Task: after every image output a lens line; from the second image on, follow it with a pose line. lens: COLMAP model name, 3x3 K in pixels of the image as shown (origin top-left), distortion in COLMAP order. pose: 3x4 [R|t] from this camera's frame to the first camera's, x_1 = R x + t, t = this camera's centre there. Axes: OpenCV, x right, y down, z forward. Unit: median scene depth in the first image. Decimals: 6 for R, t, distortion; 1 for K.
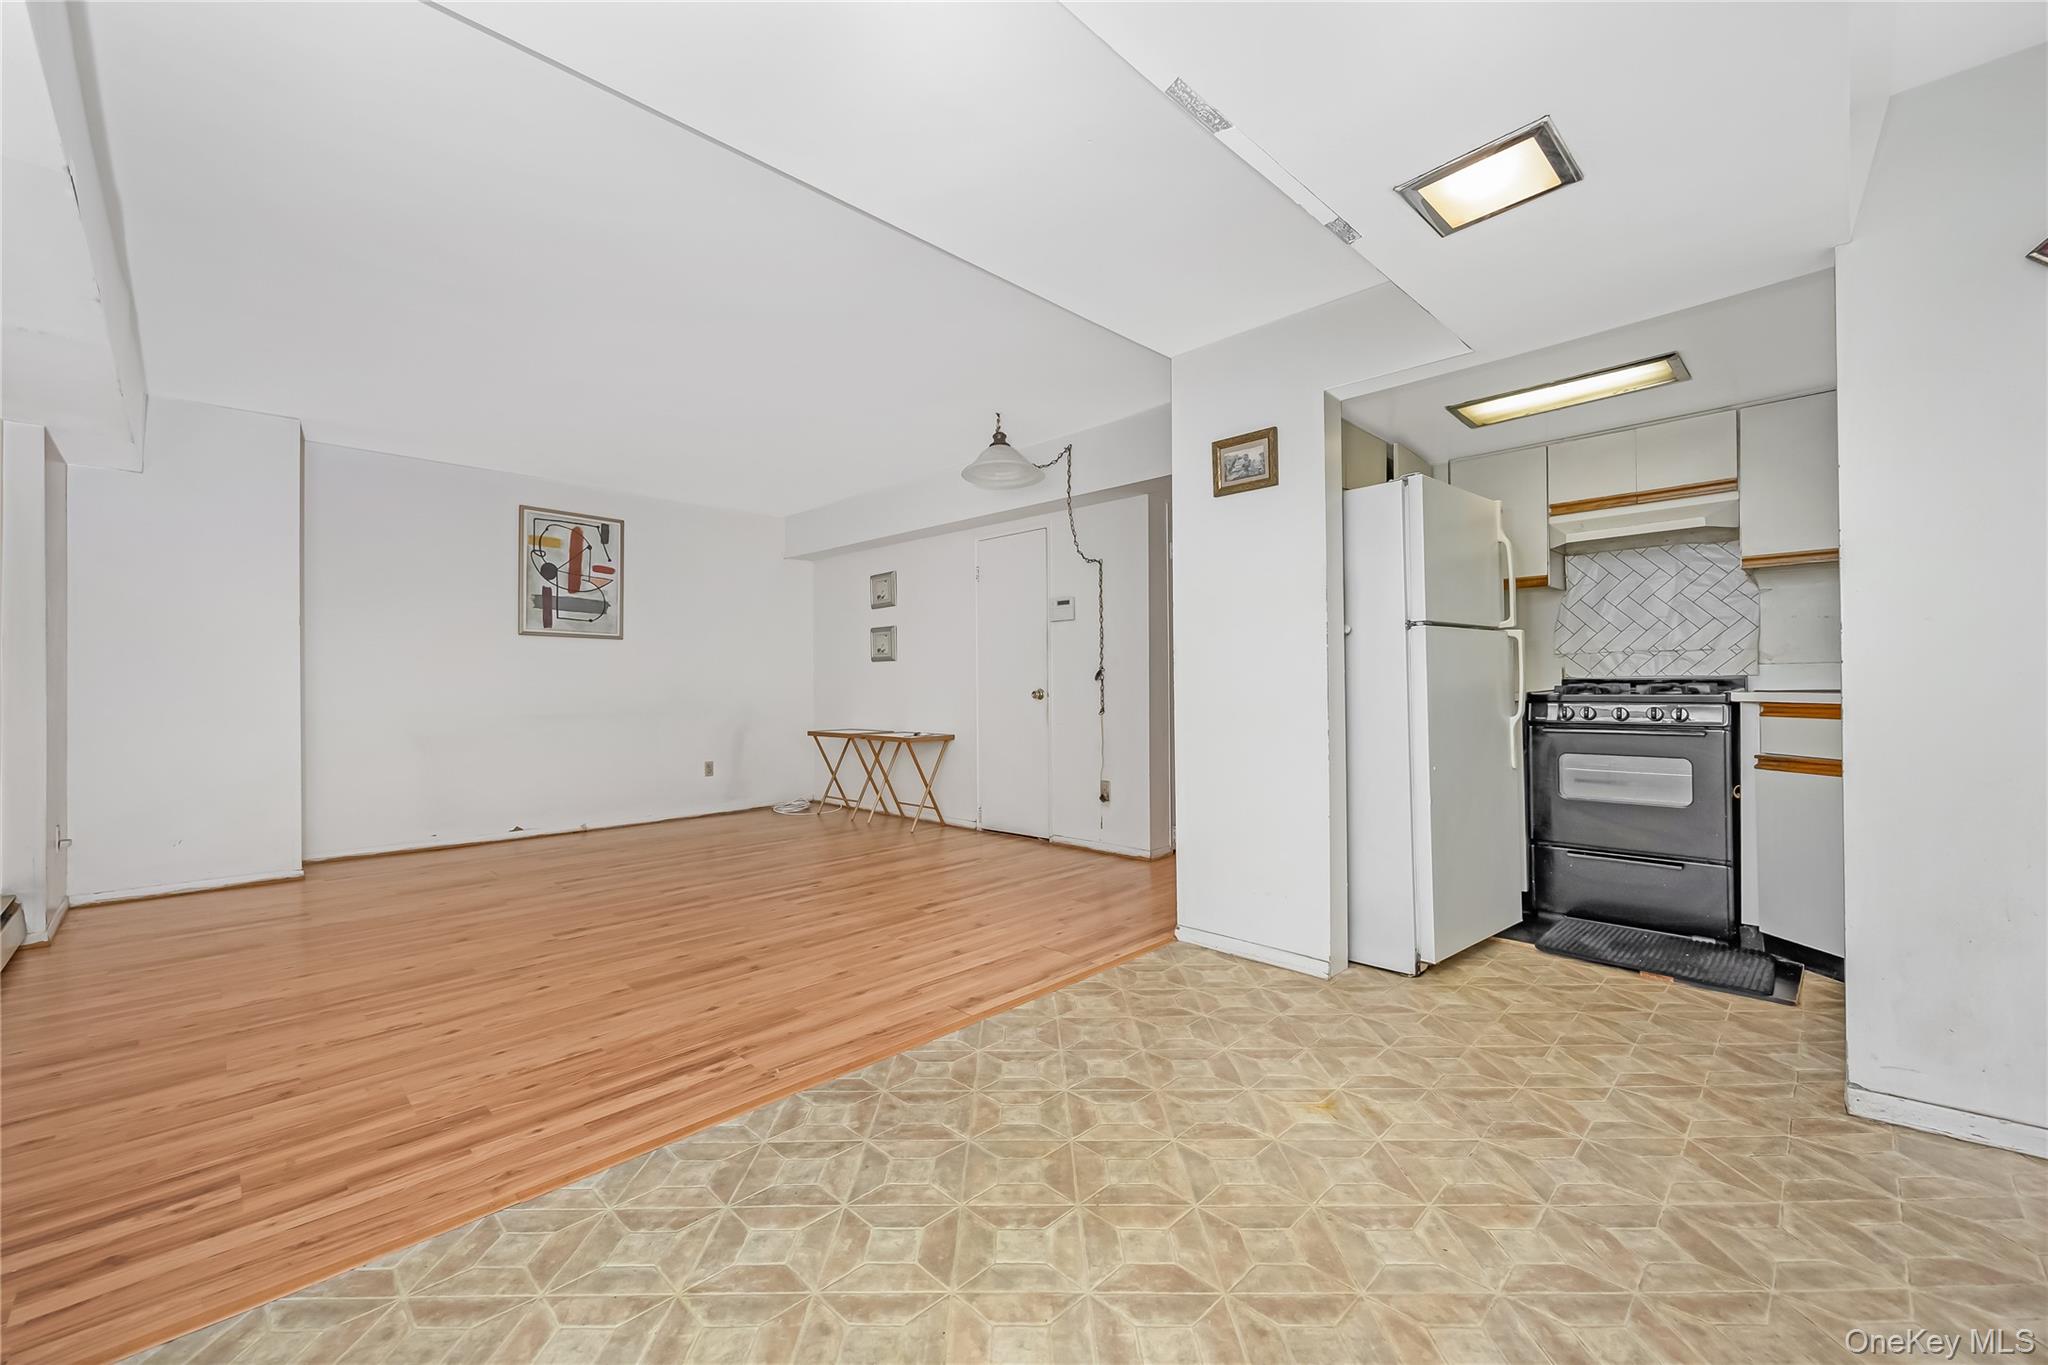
lens RADIAL K [[819.8, 0, 995.4], [0, 819.8, 674.3], [0, 0, 1]] dist [0.000614, 0.000568]
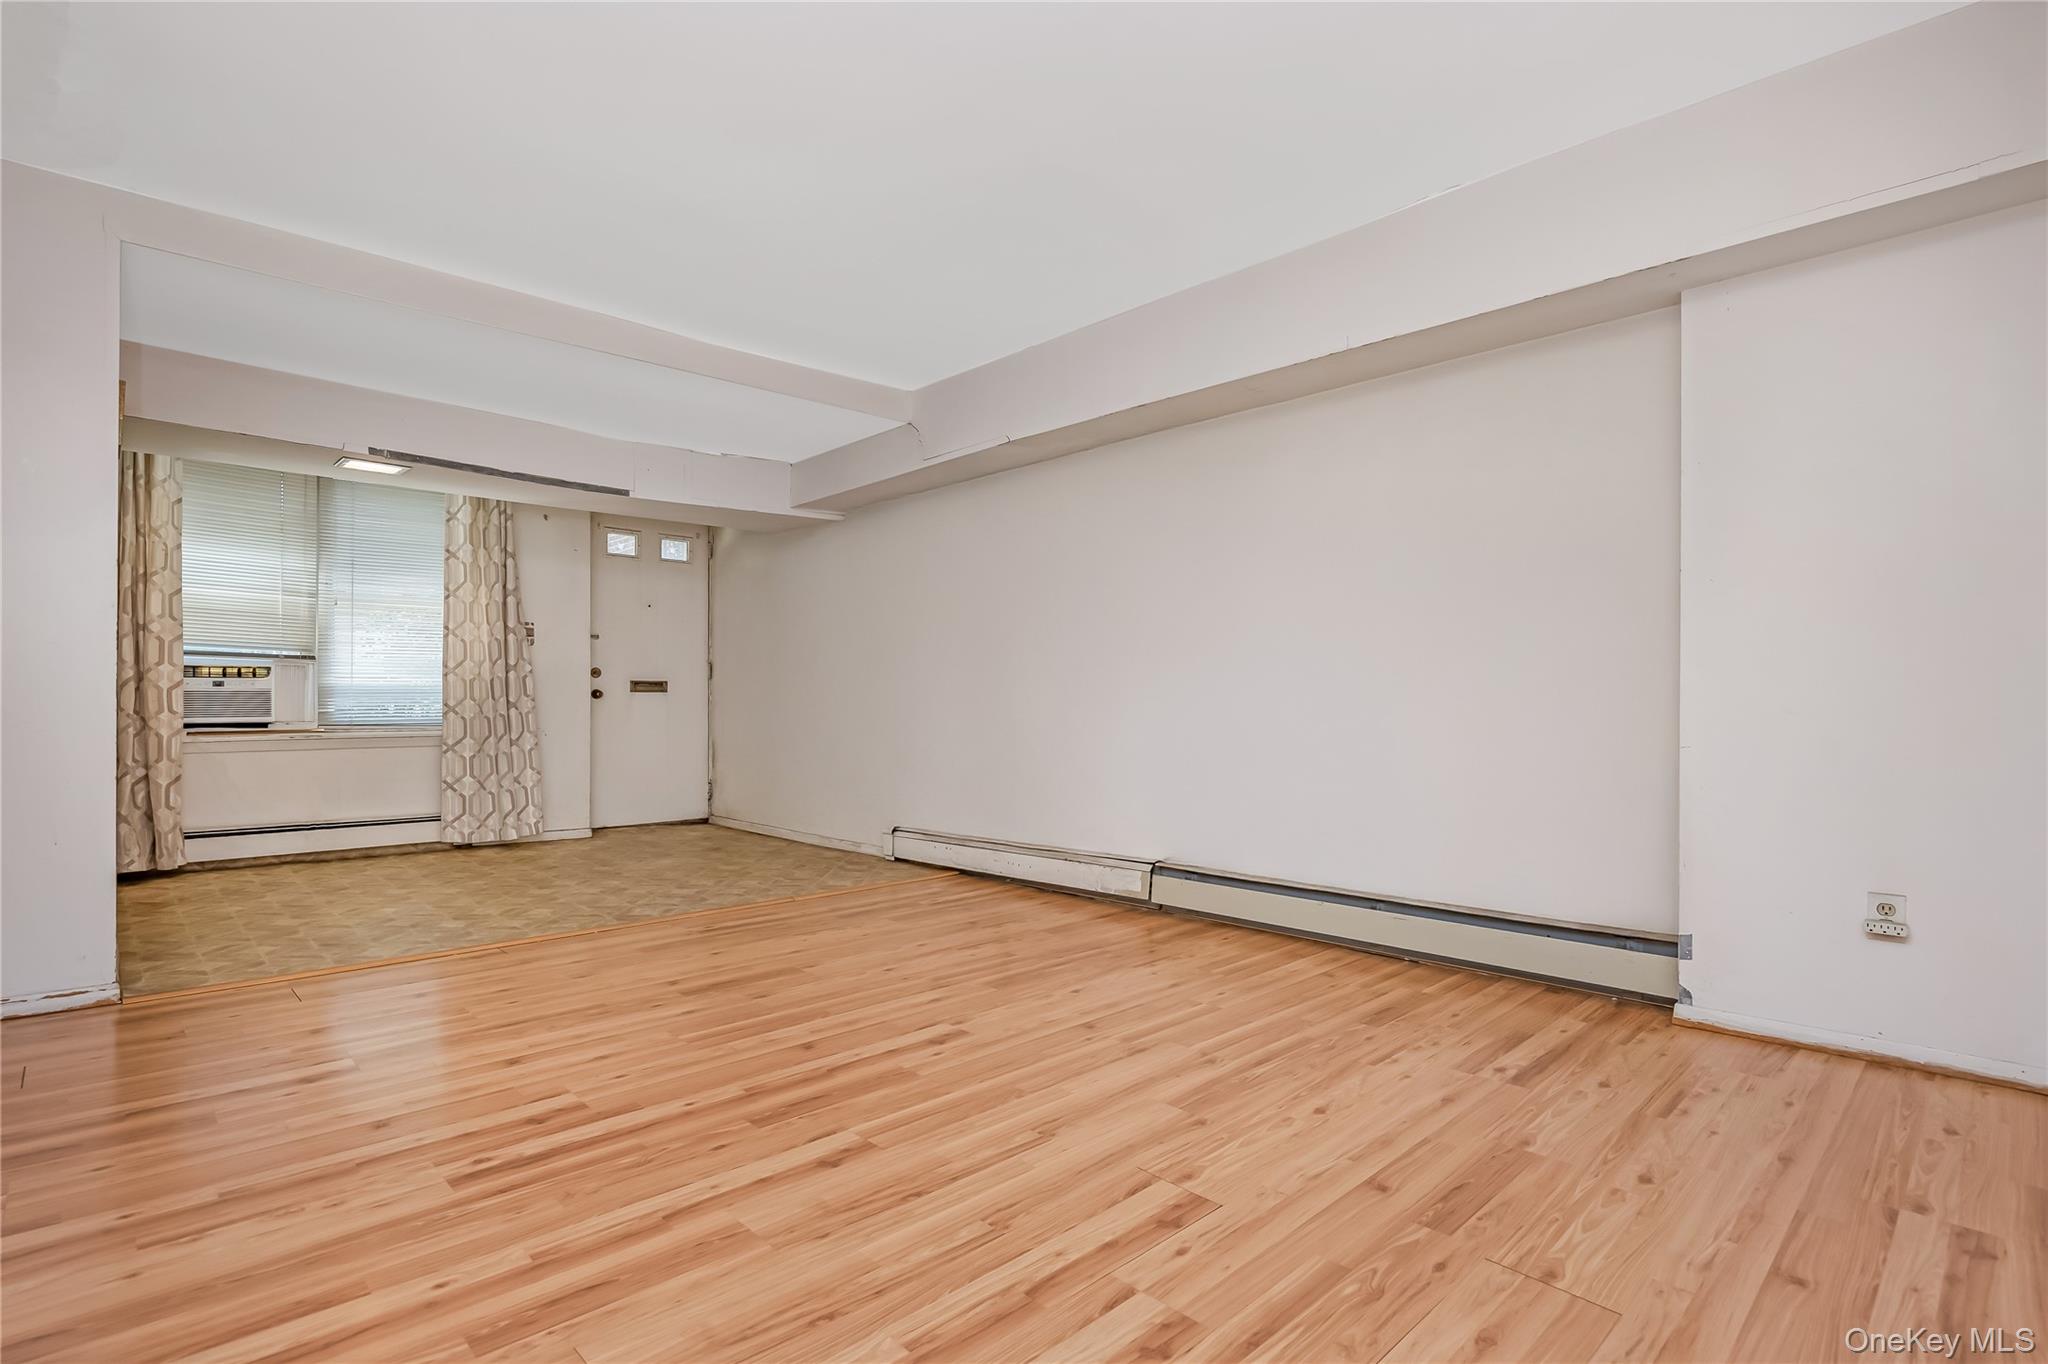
lens RADIAL K [[973.7, 0, 1070.7], [0, 973.7, 686.3], [0, 0, 1]] dist [-0.015510, 0.002191]
pose [[-0.998534, 0.004048, -0.053967, -0.639949], [0.005367, 0.999690, -0.024316, 0.055158], [0.053852, -0.024570, -0.998247, 1.992098]]
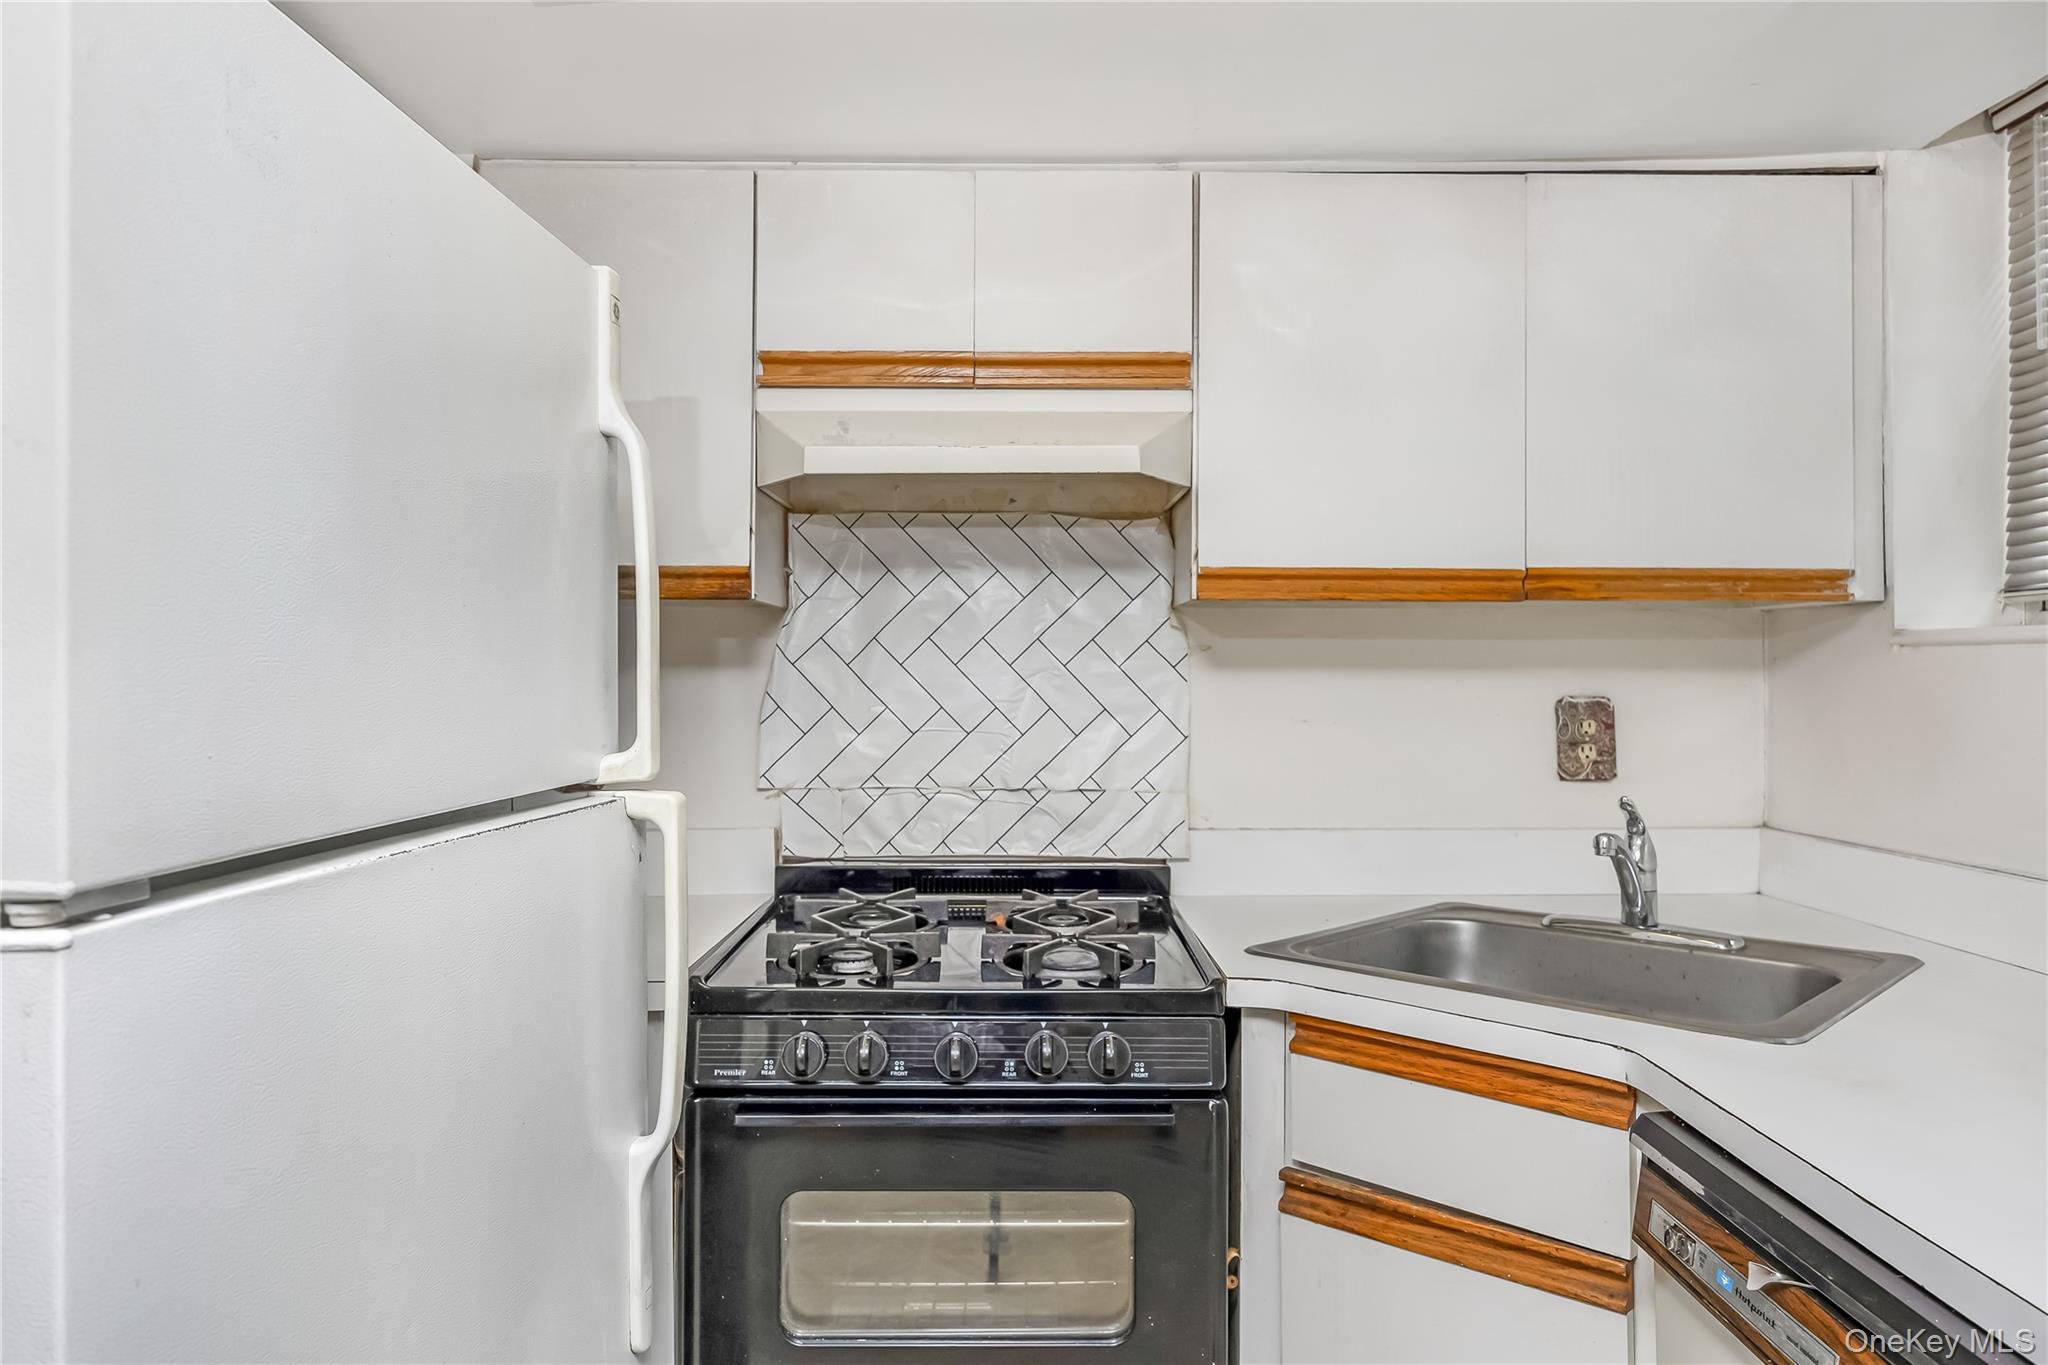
lens RADIAL K [[1363.6, 0, 1054.1], [0, 1363.6, 668.4], [0, 0, 1]] dist [0.031352, 0.000484]
pose [[0.667581, 0.014966, 0.744387, 0.399438], [-0.015873, 0.999857, -0.005867, -0.090851], [-0.744368, -0.007899, 0.667723, 0.623428]]
